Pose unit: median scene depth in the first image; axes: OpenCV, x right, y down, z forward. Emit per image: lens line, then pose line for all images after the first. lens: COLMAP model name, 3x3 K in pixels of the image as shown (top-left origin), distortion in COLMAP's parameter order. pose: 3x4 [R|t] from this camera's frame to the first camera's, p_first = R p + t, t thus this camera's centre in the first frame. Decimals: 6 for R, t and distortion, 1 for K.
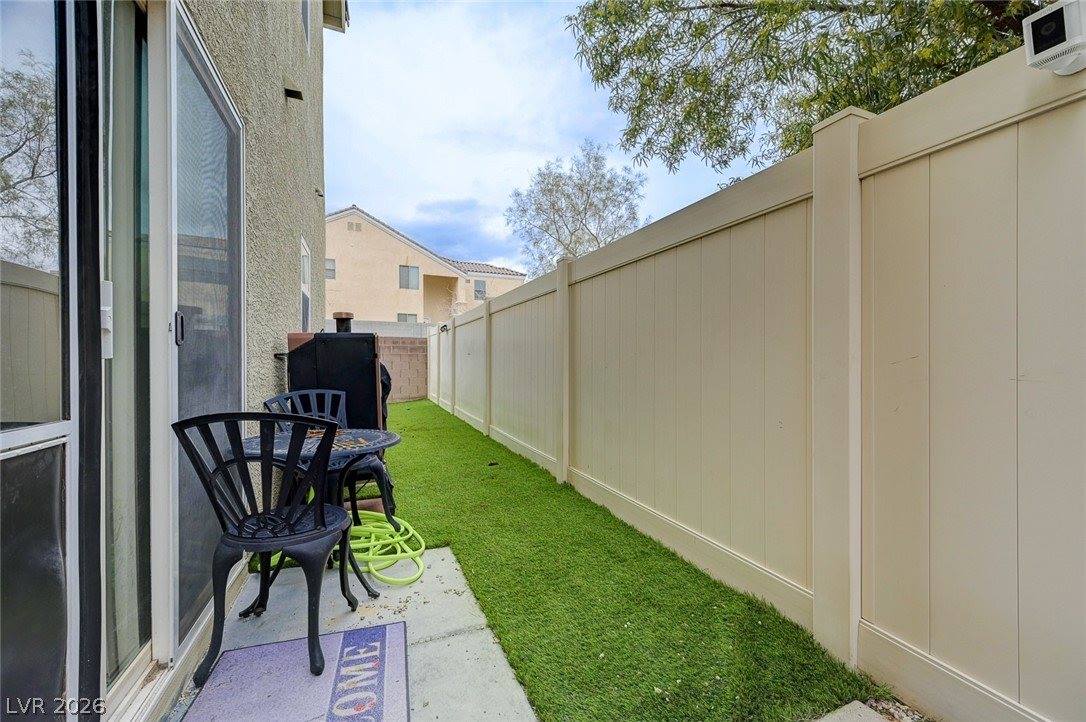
lens RADIAL K [[431.4, 0, 544.5], [0, 431.4, 363.7], [0, 0, 1]] dist [-0.000086, -0.000118]
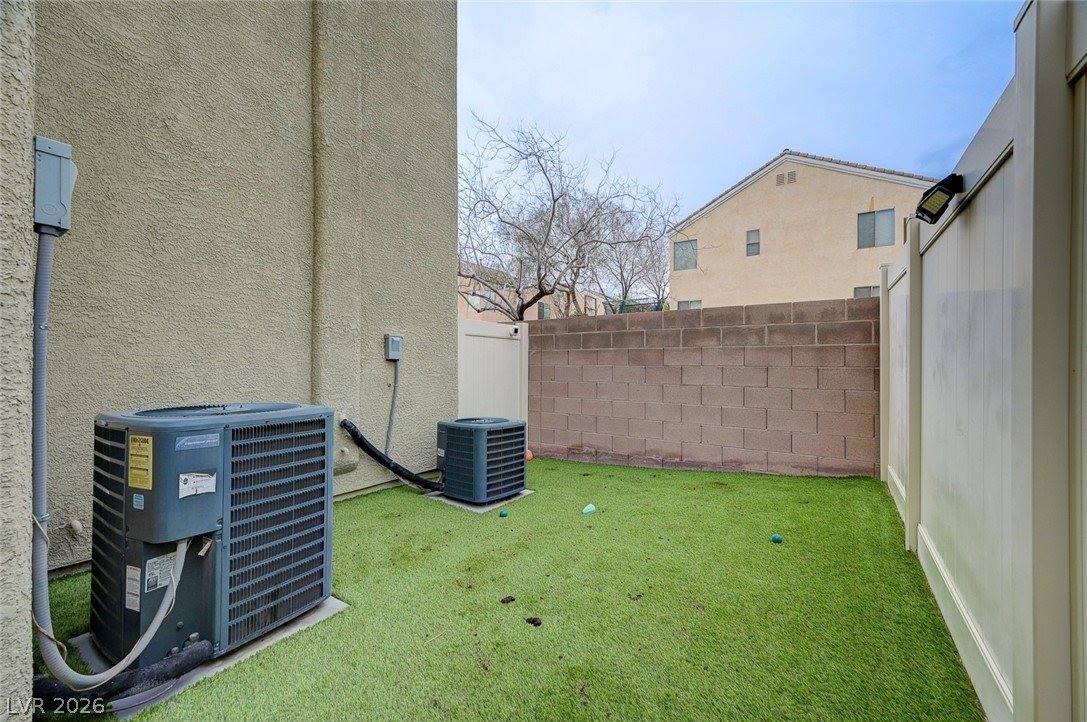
lens RADIAL K [[431.8, 0, 545.0], [0, 431.8, 363.7], [0, 0, 1]] dist [-0.000086, -0.000118]
pose [[0.556678, 0.004071, -0.830719, -0.059778], [-0.004957, 0.999986, 0.001579, -0.003198], [0.830714, 0.003239, 0.556690, 0.257955]]
